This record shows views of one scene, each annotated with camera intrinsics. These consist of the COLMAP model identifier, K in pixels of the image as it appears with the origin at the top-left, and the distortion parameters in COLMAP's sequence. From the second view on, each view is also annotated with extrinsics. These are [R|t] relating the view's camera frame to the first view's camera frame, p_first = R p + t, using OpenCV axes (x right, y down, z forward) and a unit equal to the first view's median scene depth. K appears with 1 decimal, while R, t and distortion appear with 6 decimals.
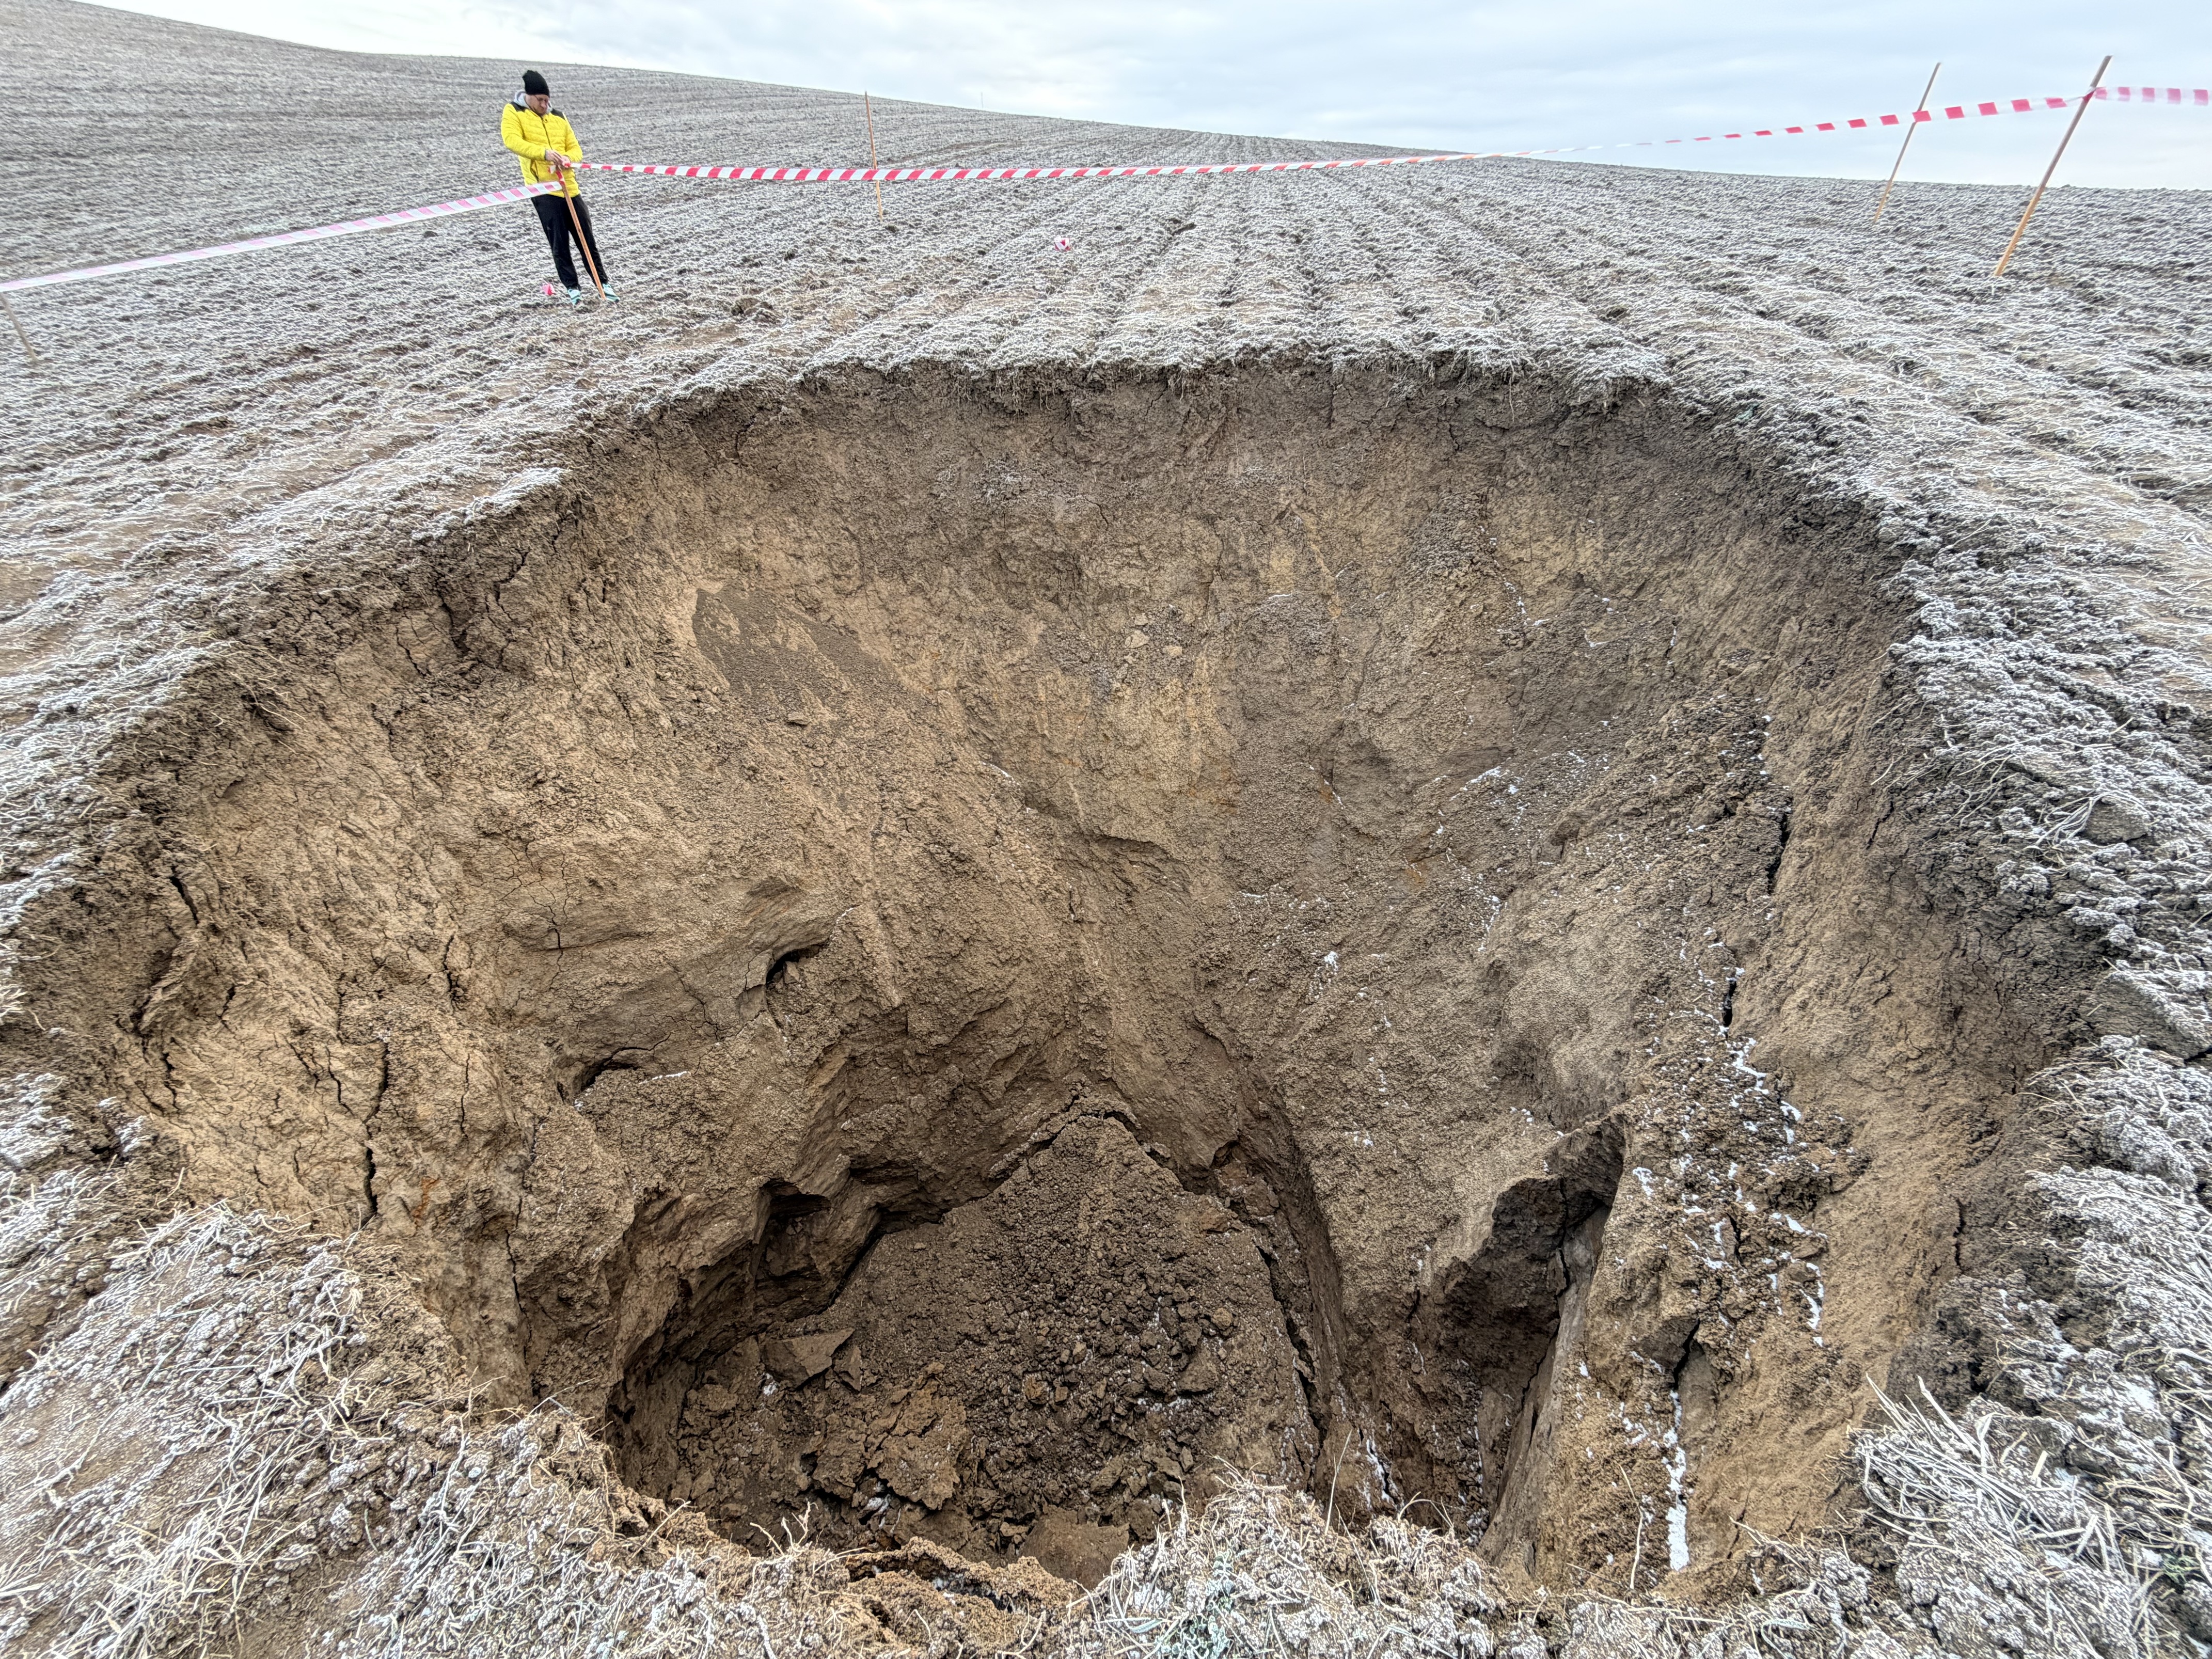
lens RADIAL K [[873.3, 0, 1102.1], [0, 873.3, 837.7], [0, 0, 1]] dist [-0.000242, -0.000112]
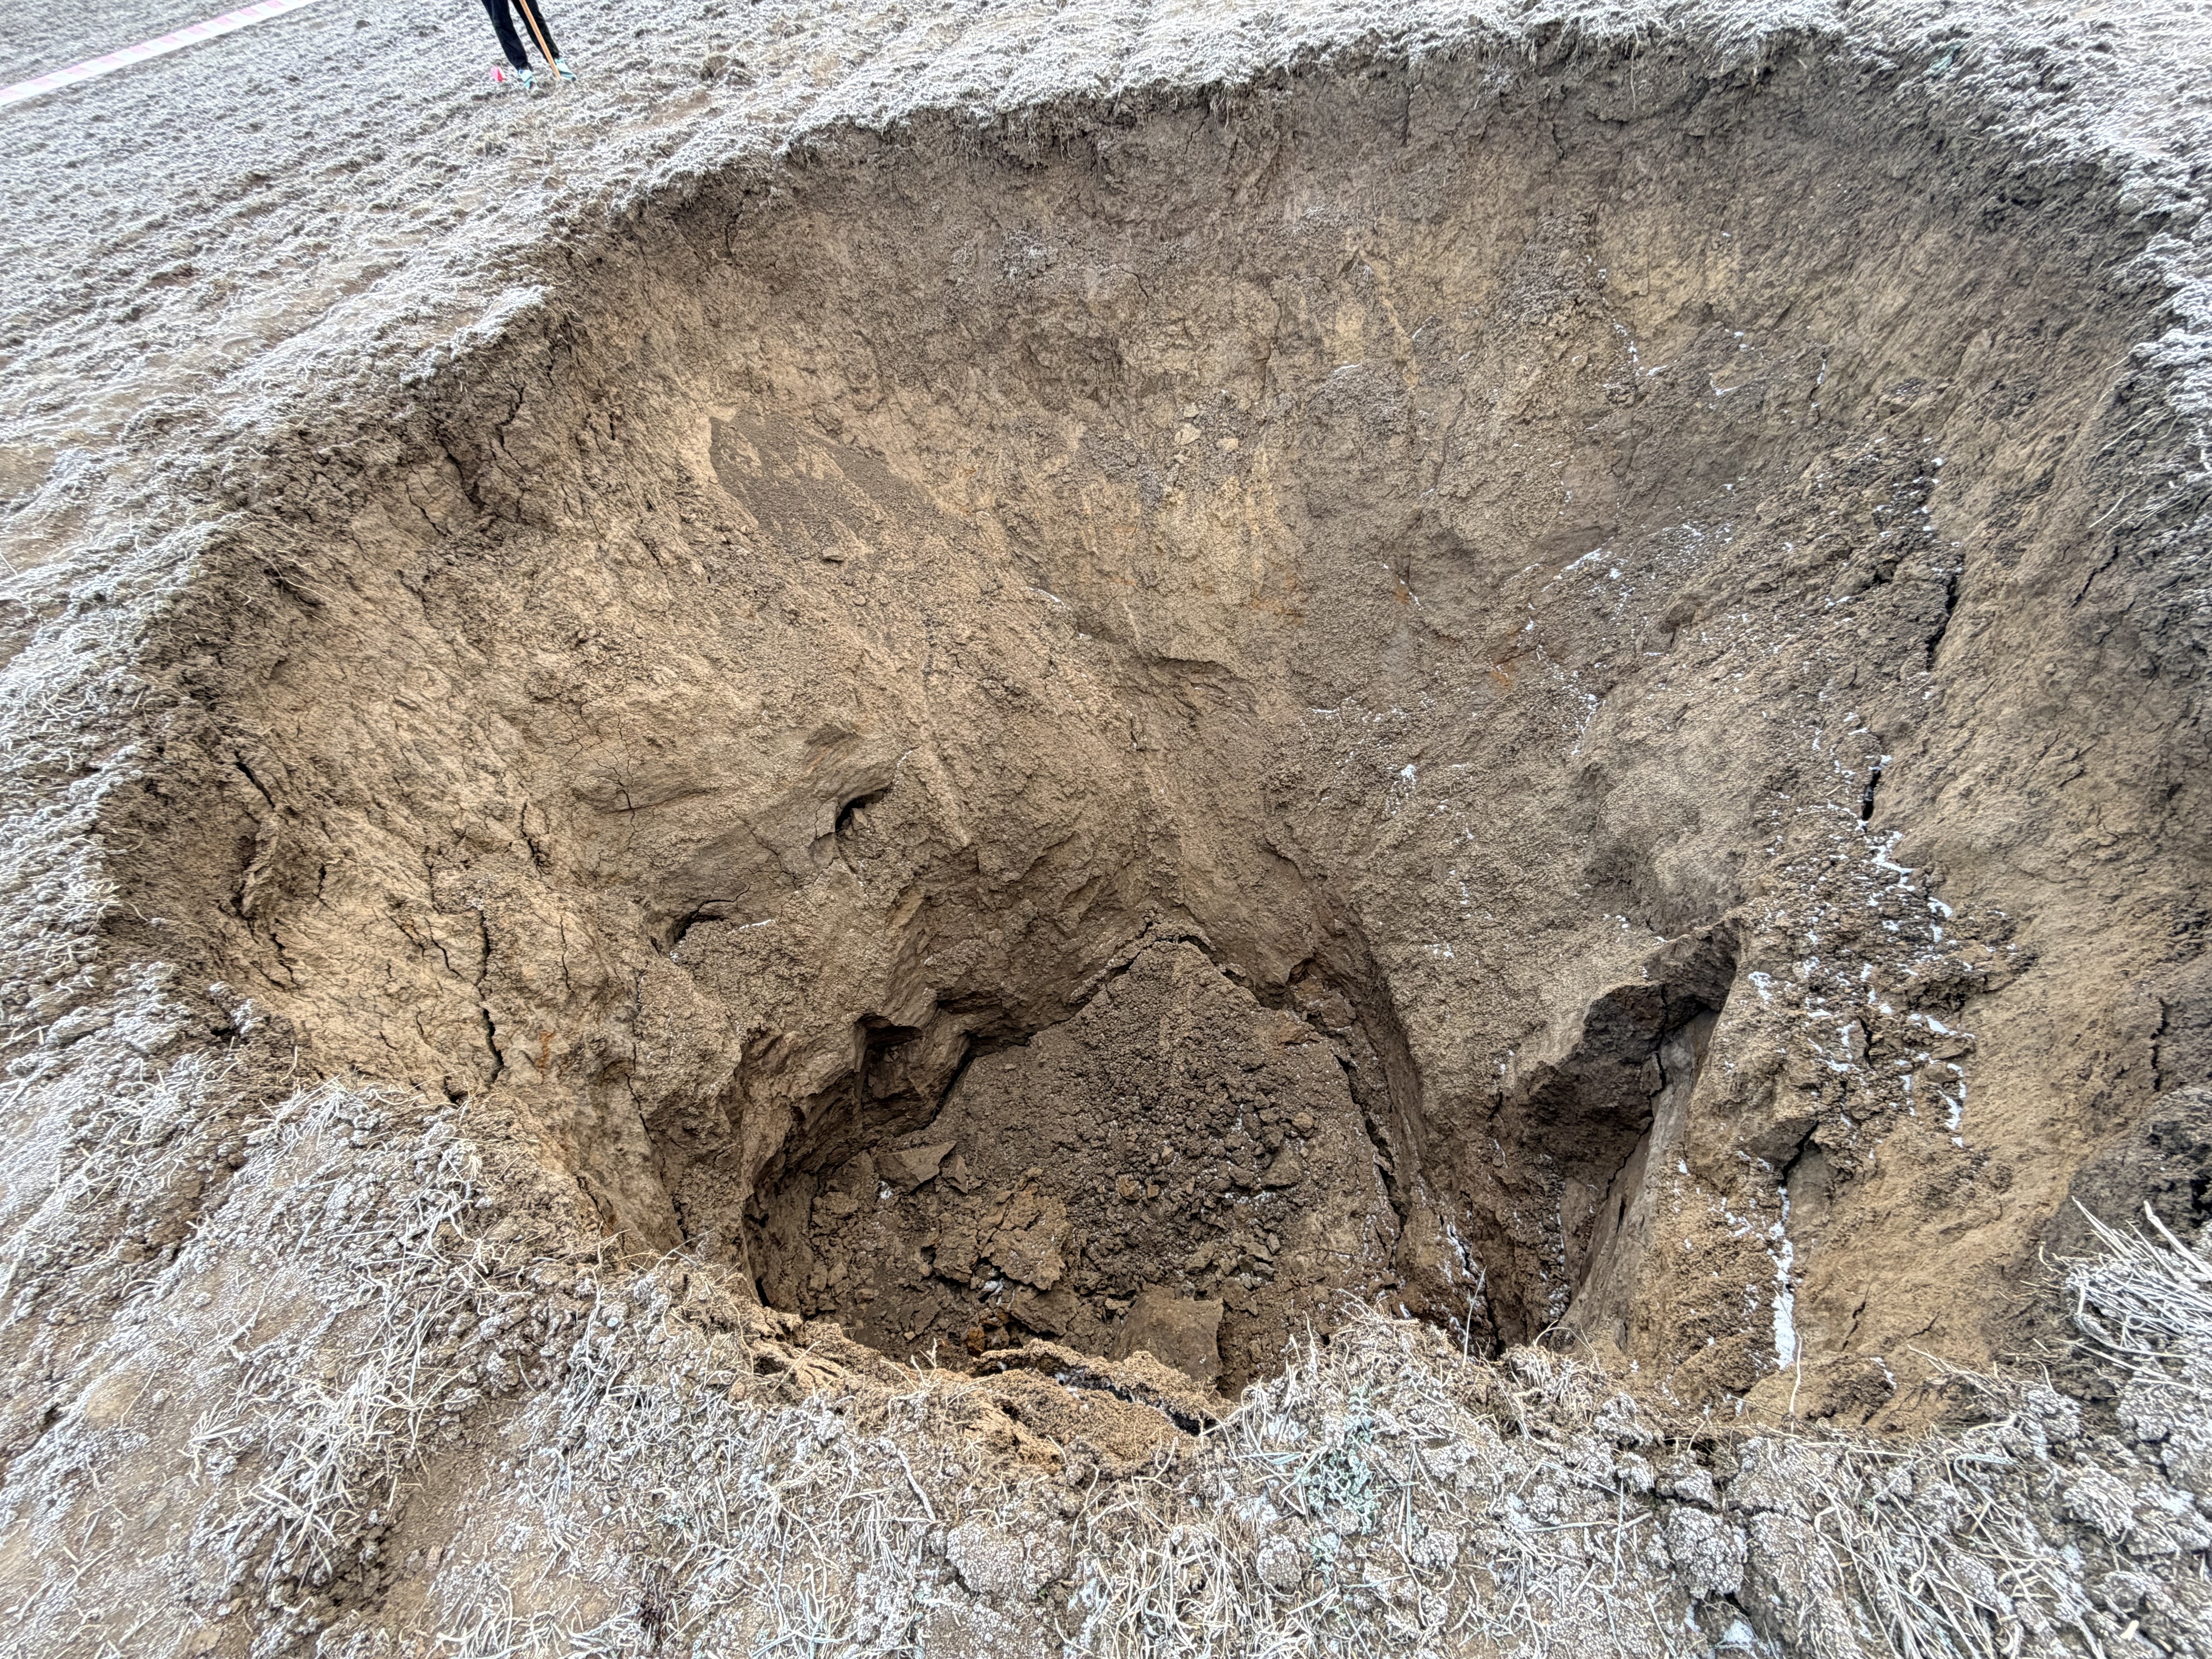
lens RADIAL K [[873.3, 0, 1102.1], [0, 873.3, 837.7], [0, 0, 1]] dist [-0.000242, -0.000112]
pose [[0.995978, -0.055780, -0.070122, -0.015770], [0.068353, 0.978993, 0.192096, 0.003976], [0.057933, -0.196117, 0.978868, 0.054231]]
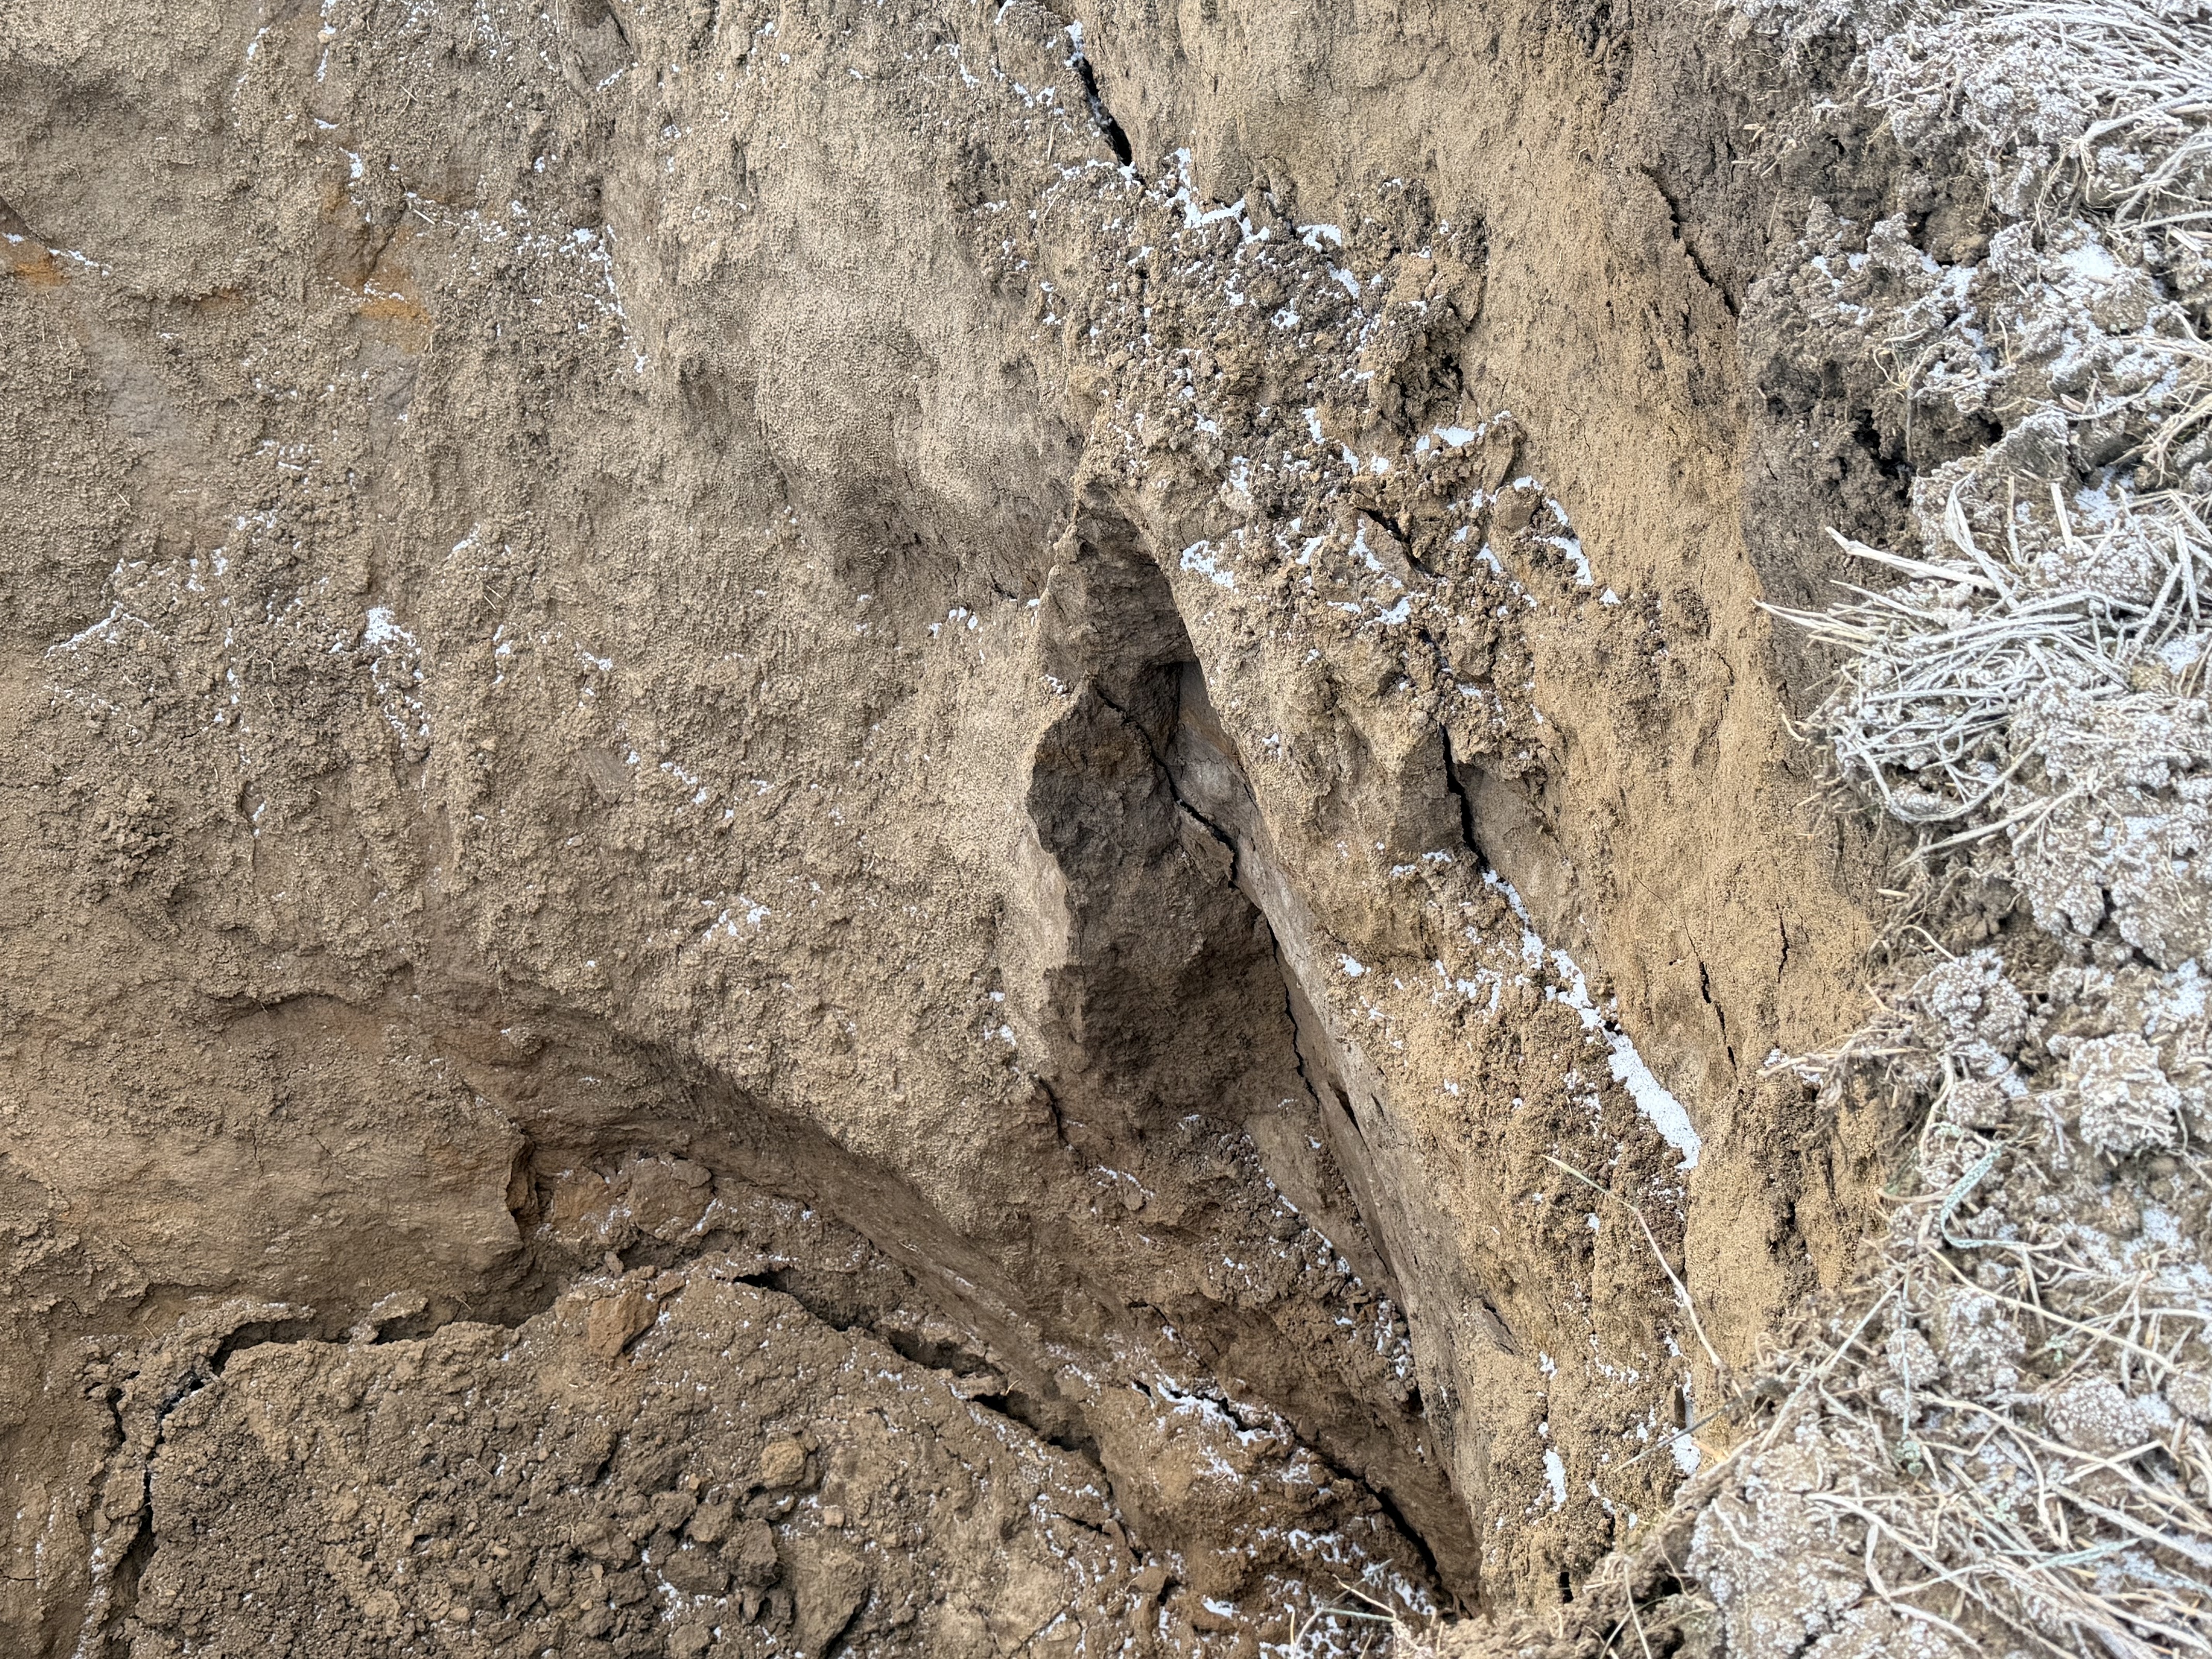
lens RADIAL K [[2111.5, 0, 1093.5], [0, 2111.5, 820.4], [0, 0, 1]] dist [0.202667, -0.444106]
pose [[0.623117, -0.680987, 0.384685, 0.076144], [0.566609, 0.732082, 0.378167, 0.042957], [-0.539148, -0.017676, 0.842026, 0.112891]]
